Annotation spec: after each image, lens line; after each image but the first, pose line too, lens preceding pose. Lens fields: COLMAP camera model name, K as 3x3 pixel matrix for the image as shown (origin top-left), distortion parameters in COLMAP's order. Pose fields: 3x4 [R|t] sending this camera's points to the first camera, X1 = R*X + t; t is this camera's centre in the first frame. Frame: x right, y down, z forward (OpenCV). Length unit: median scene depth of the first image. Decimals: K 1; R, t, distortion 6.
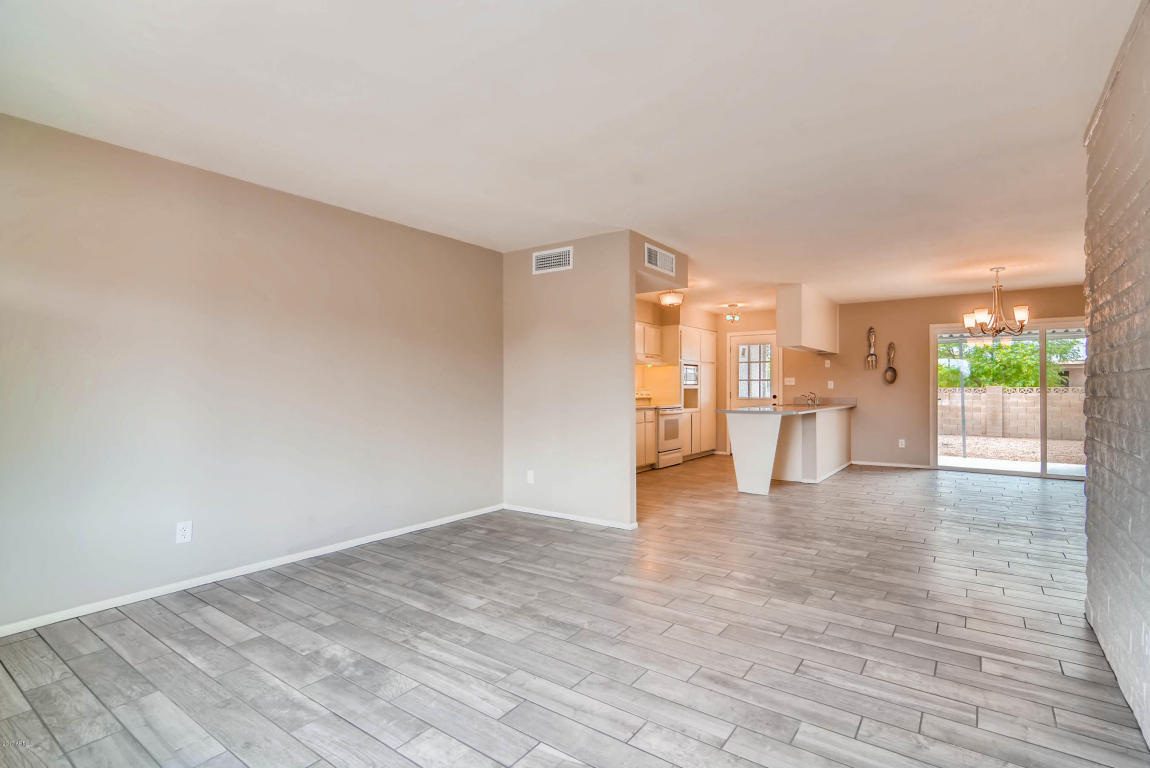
lens RADIAL K [[551.8, 0, 579.7], [0, 551.8, 387.3], [0, 0, 1]] dist [0.001312, 0.001580]
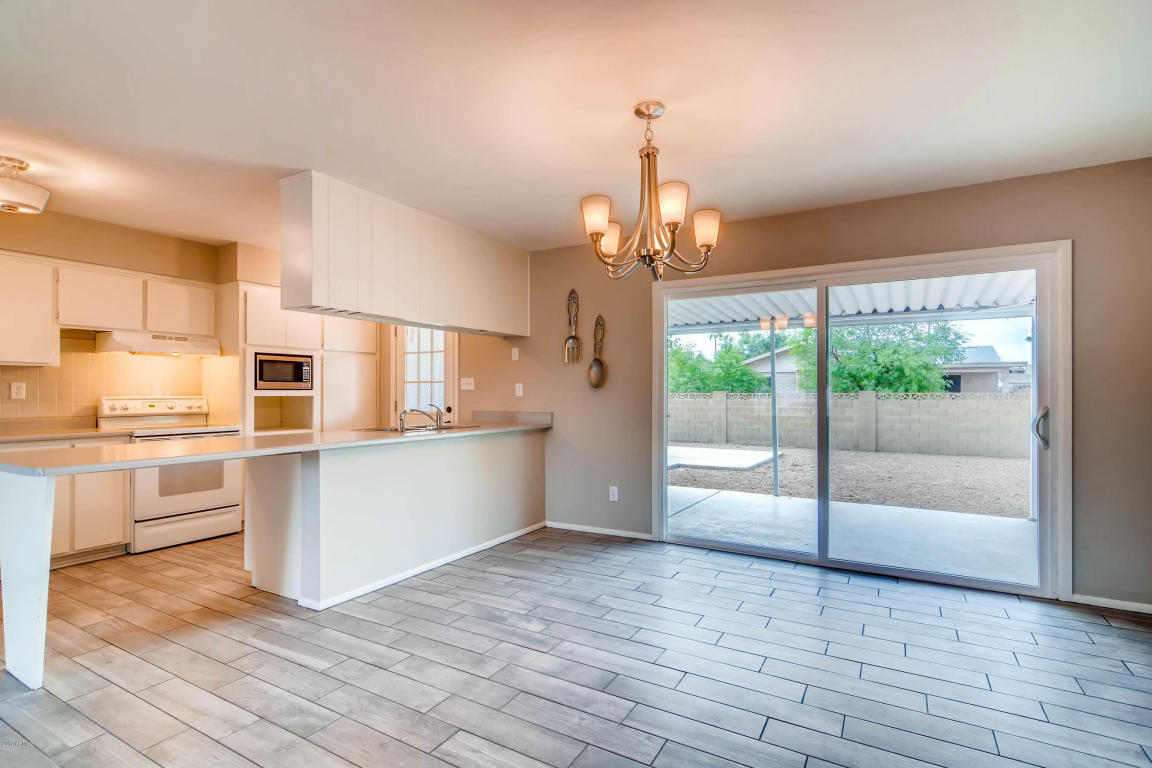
lens RADIAL K [[557.1, 0, 579.7], [0, 557.1, 394.0], [0, 0, 1]] dist [0.000956, 0.000862]
pose [[0.994559, 0.000368, 0.104177, 0.775879], [-0.000794, 0.999991, 0.004053, -0.004248], [-0.104175, -0.004114, 0.994551, 0.690512]]
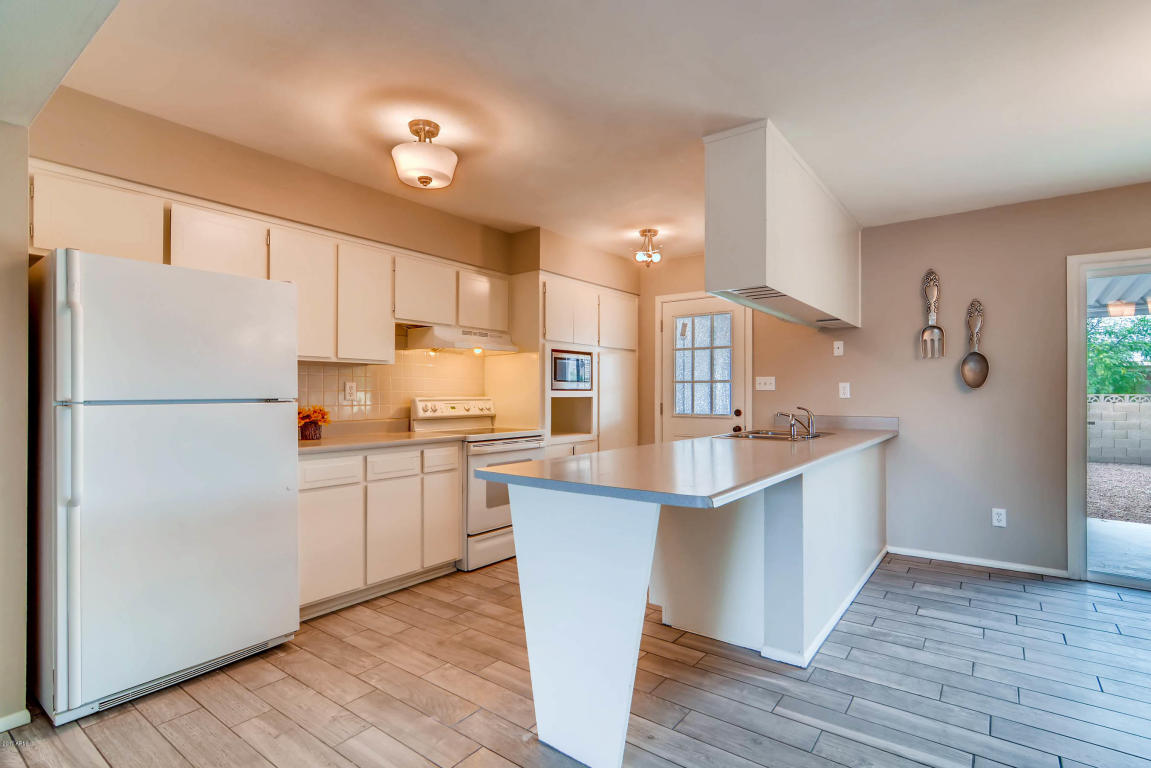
lens RADIAL K [[556.6, 0, 579.2], [0, 556.6, 394.0], [0, 0, 1]] dist [0.000956, 0.000862]
pose [[0.999820, 0.001292, -0.018942, 0.380417], [-0.001262, 0.999998, 0.001581, -0.002737], [0.018944, -0.001557, 0.999819, 0.834685]]
